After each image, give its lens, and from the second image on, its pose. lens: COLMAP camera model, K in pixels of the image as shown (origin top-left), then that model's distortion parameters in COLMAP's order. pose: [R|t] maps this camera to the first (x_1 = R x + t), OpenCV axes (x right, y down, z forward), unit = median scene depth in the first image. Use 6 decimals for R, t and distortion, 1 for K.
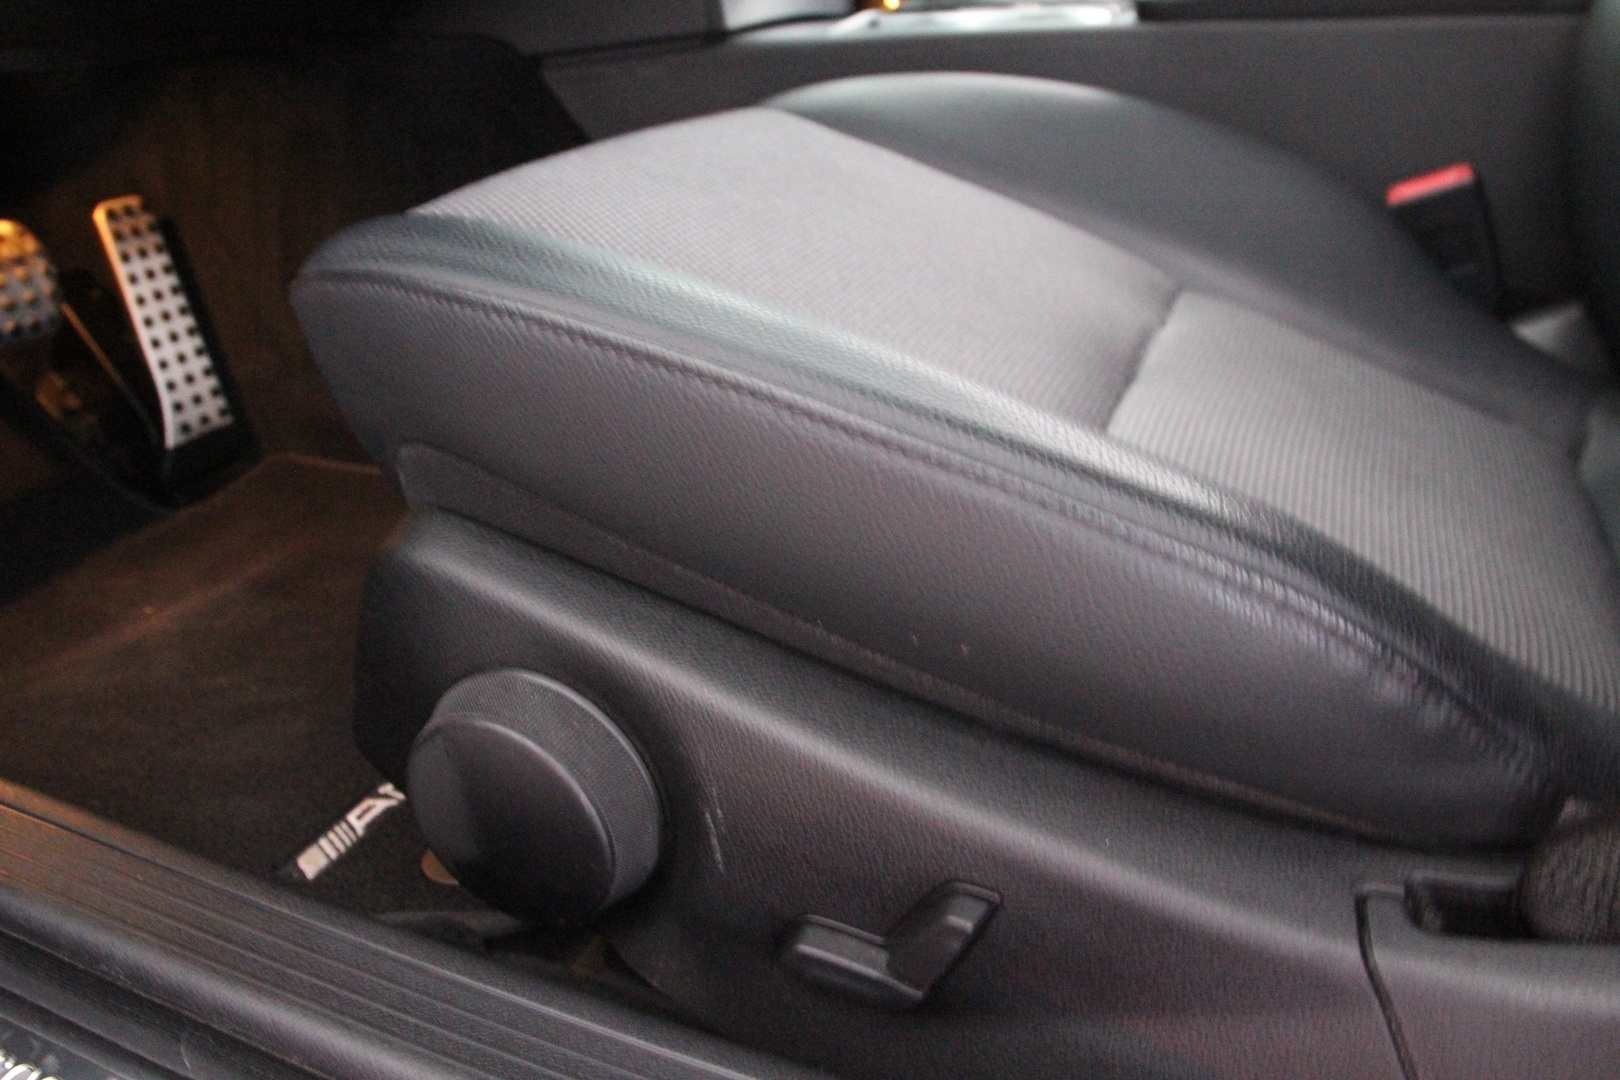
lens RADIAL K [[1259.9, 0, 810.0], [0, 1259.9, 540.0], [0, 0, 1]] dist [-0.128220, 0.078000]
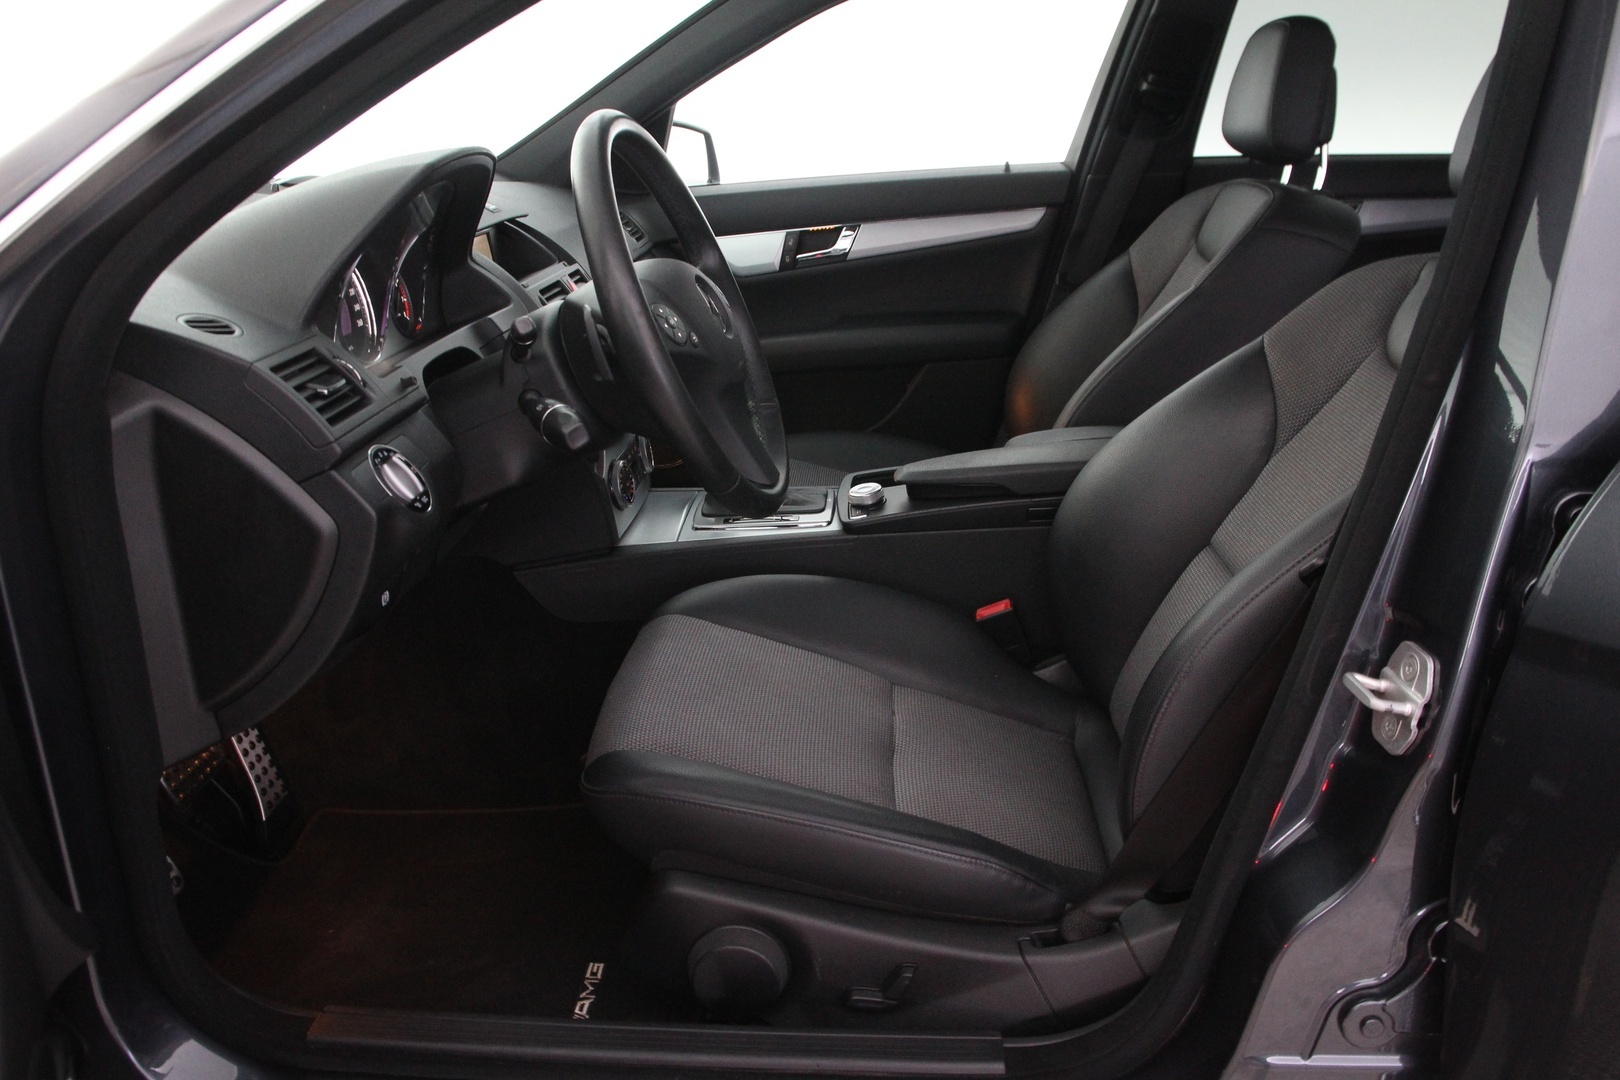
lens RADIAL K [[1259.9, 0, 810.0], [0, 1259.9, 540.0], [0, 0, 1]] dist [-0.128220, 0.078000]
pose [[0.942264, -0.105758, 0.317732, -0.616476], [0.143114, 0.984984, -0.096565, -0.322819], [-0.302749, 0.136461, 0.943251, -1.280876]]
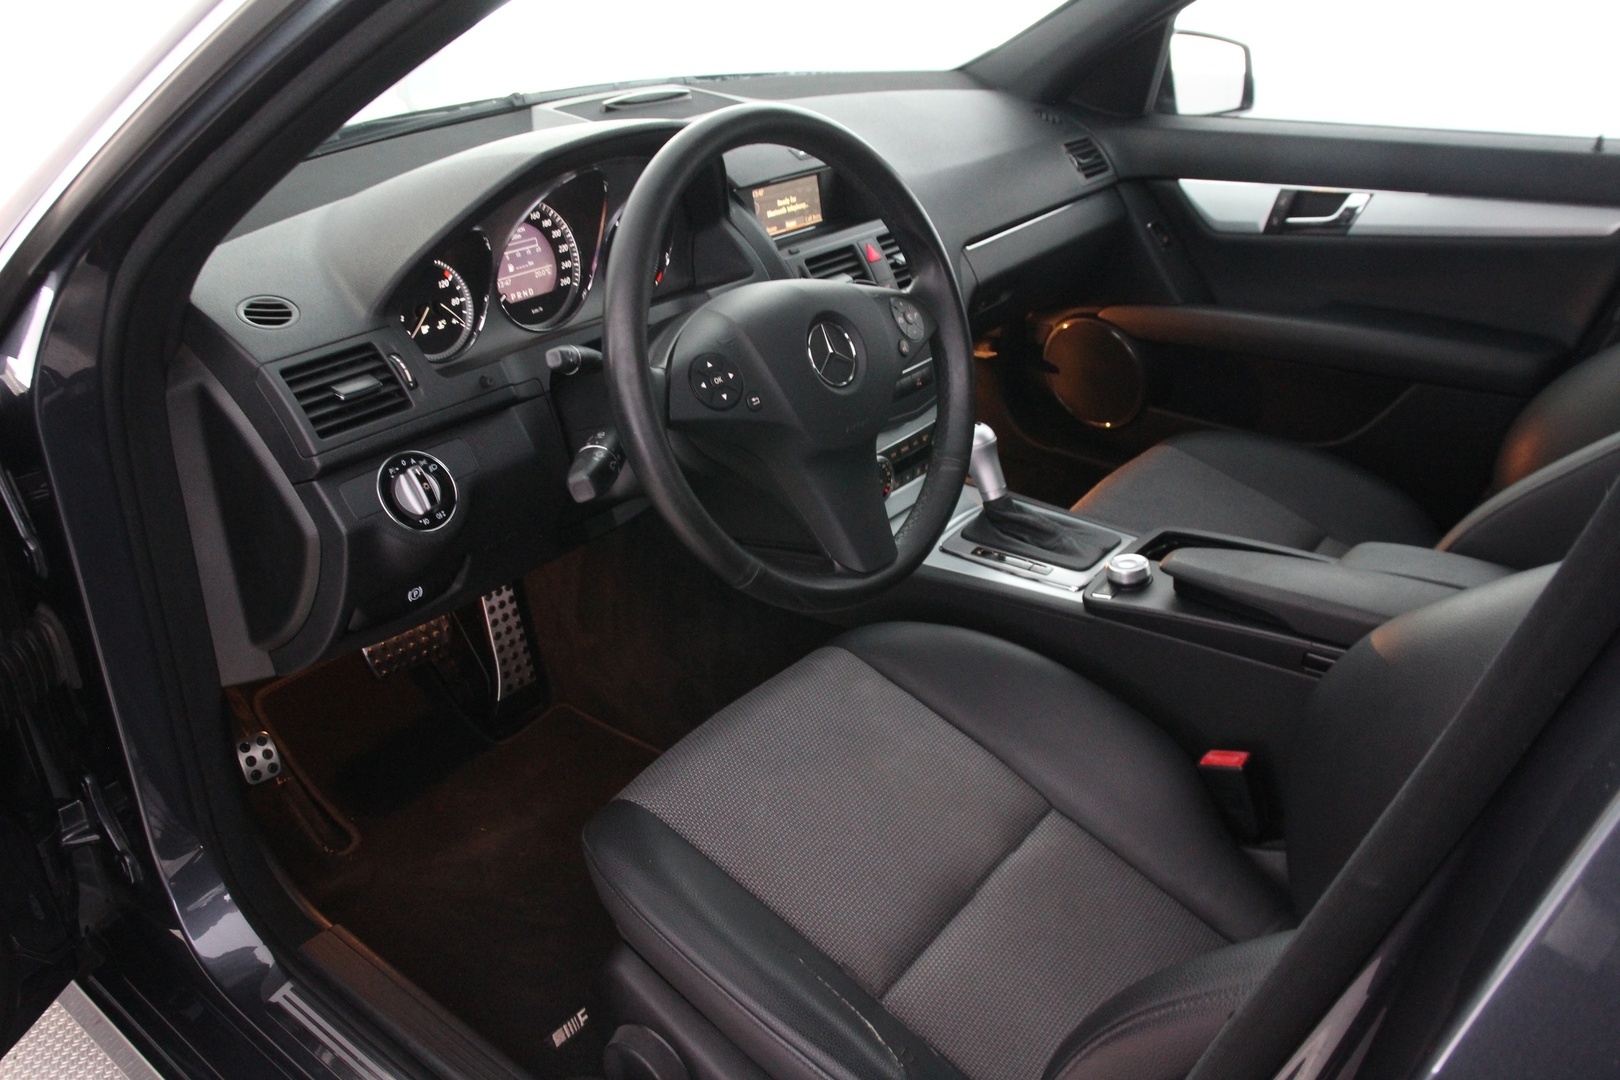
lens RADIAL K [[1259.9, 0, 810.0], [0, 1259.9, 540.0], [0, 0, 1]] dist [-0.128220, 0.078000]
pose [[0.967556, 0.145293, -0.206702, 0.347961], [-0.139853, 0.989332, 0.040774, -0.760519], [0.210421, -0.010543, 0.977554, -1.028242]]
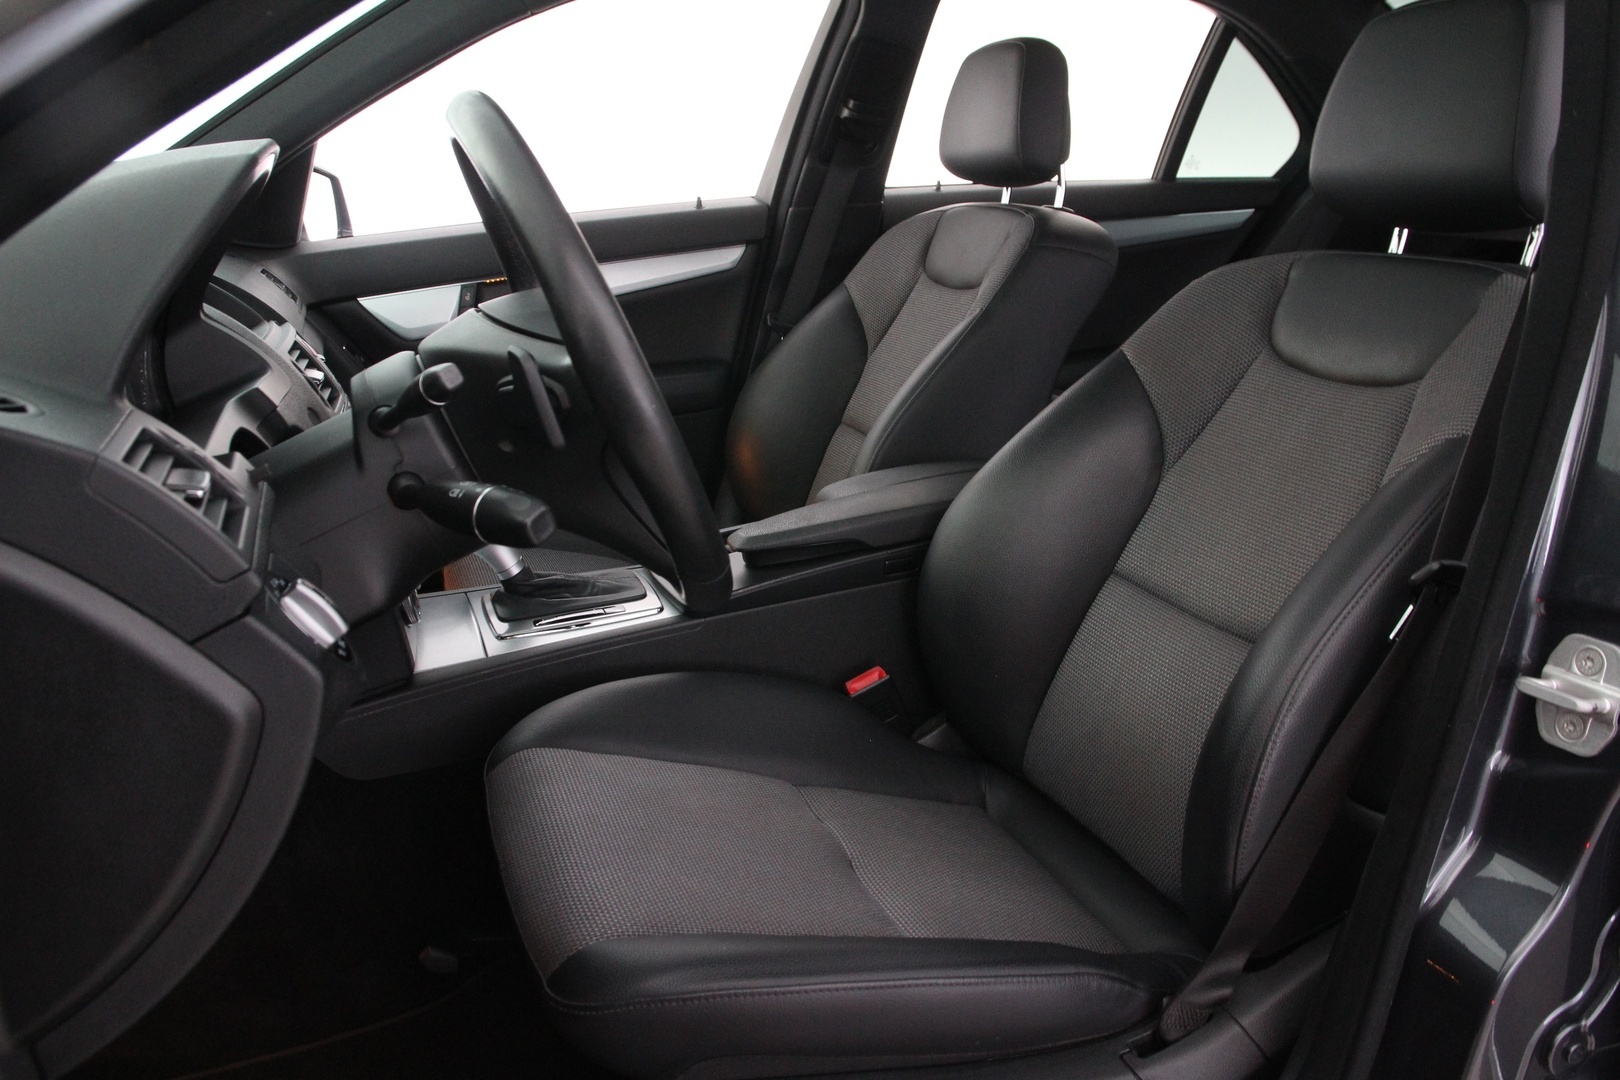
lens RADIAL K [[1271.4, 0, 821.8], [0, 1271.4, 532.7], [0, 0, 1]] dist [-0.139970, 0.091495]
pose [[0.728256, -0.184504, 0.660001, -1.014358], [0.300725, 0.951435, -0.065850, -0.524920], [-0.615798, 0.246435, 0.748374, -0.607850]]
